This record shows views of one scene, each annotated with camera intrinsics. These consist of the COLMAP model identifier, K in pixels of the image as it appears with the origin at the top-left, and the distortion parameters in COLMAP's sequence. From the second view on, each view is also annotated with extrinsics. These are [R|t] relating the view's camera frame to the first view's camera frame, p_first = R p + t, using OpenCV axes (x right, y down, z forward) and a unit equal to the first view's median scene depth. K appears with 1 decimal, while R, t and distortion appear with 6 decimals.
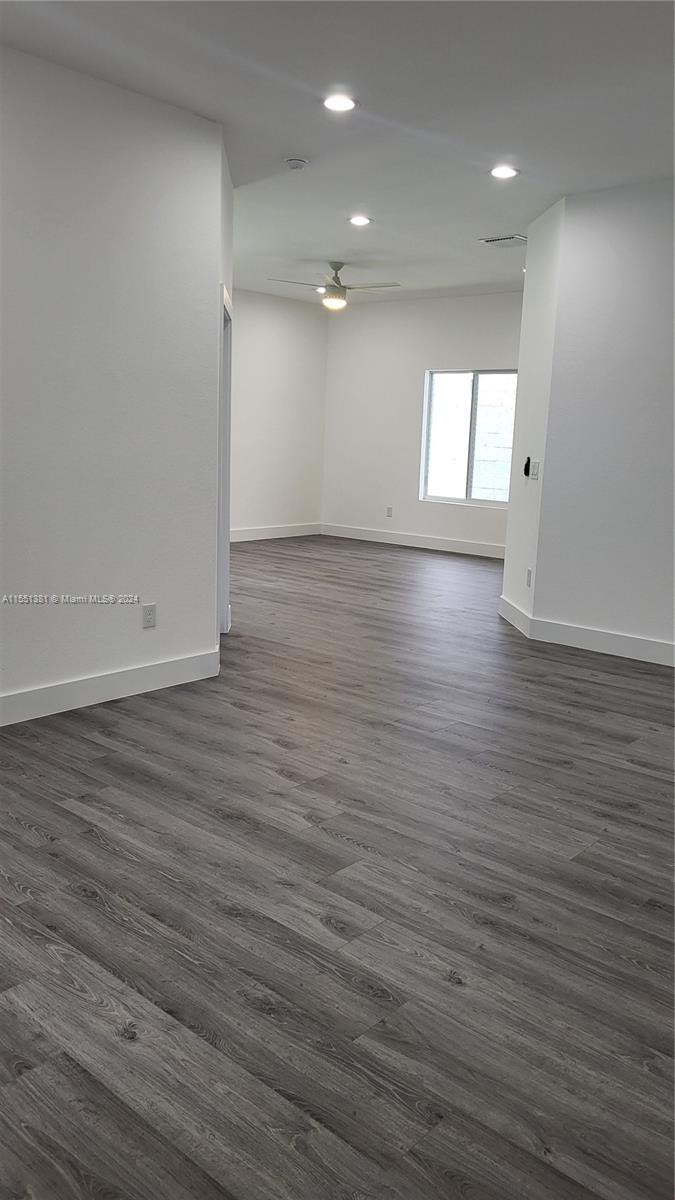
lens RADIAL K [[920.6, 0, 337.5], [0, 920.6, 600.0], [0, 0, 1]] dist [0.031564, -0.005645]
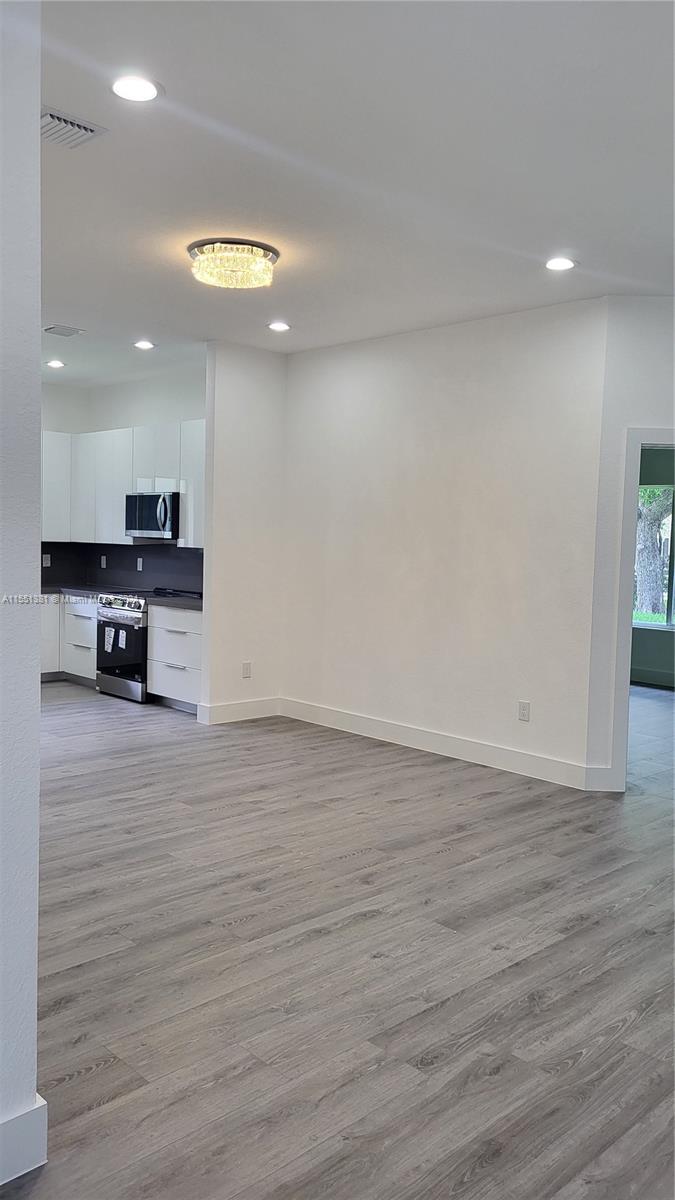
lens RADIAL K [[920.6, 0, 337.5], [0, 920.6, 600.0], [0, 0, 1]] dist [0.031564, -0.005645]
pose [[-0.078007, 0.037867, -0.996233, 1.297649], [-0.215411, 0.975033, 0.053928, -0.175887], [0.973403, 0.218806, -0.067902, 1.026472]]
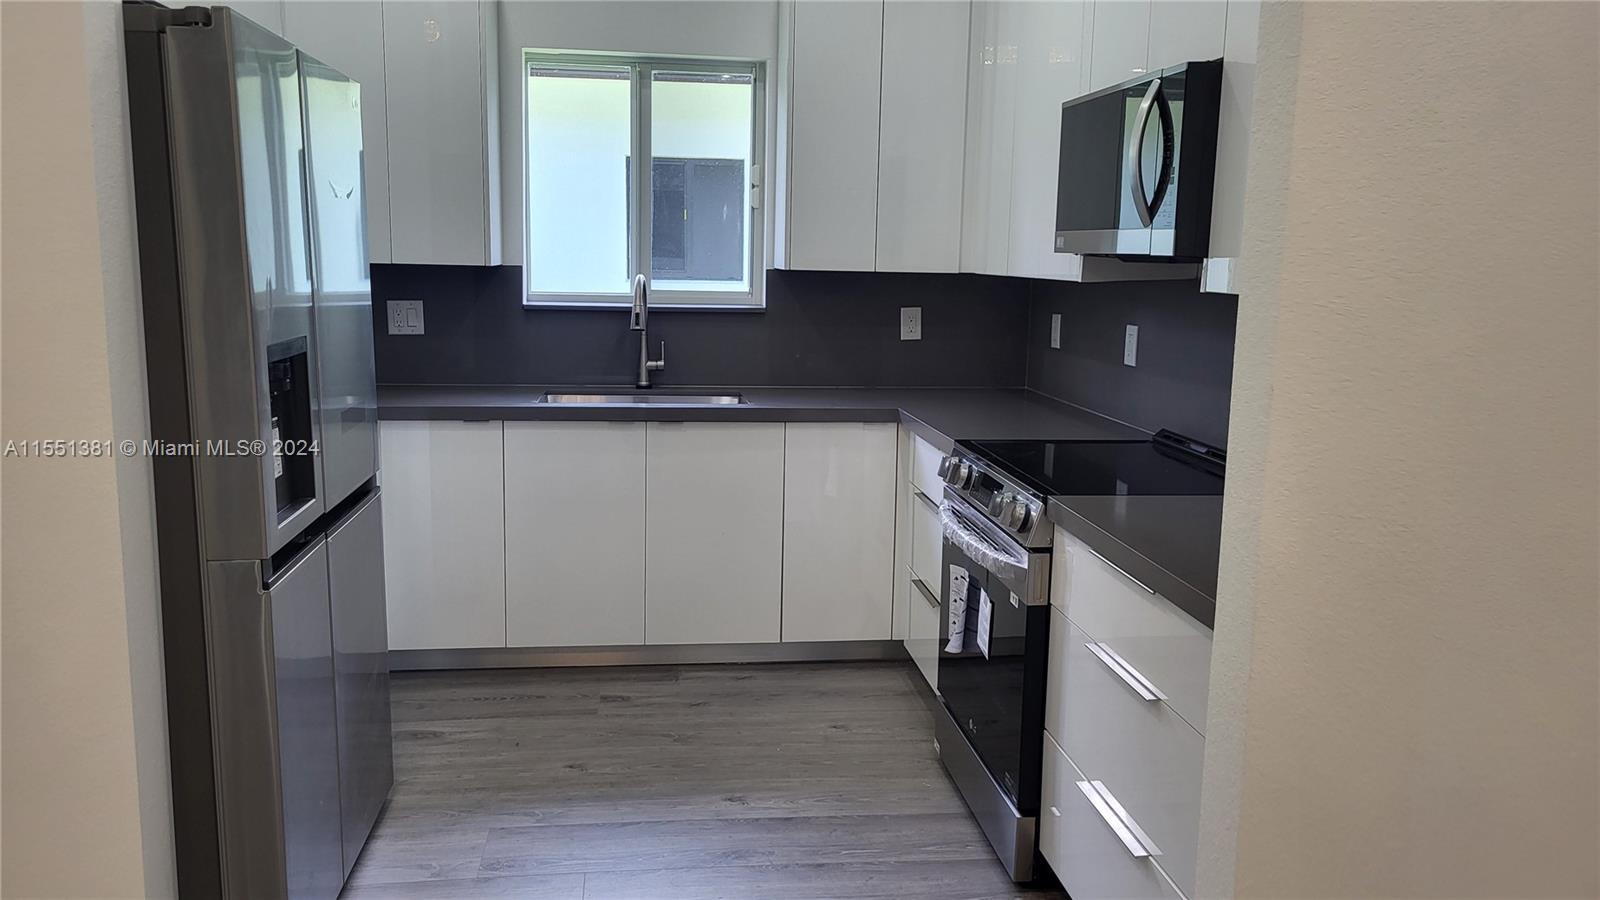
lens RADIAL K [[1227.5, 0, 804.3], [0, 1227.5, 435.7], [0, 0, 1]] dist [0.031564, -0.005645]
pose [[-0.655483, 0.067118, -0.752221, -0.111032], [-0.184827, 0.951496, 0.245956, -0.152819], [0.732244, 0.300251, -0.611285, 0.781461]]
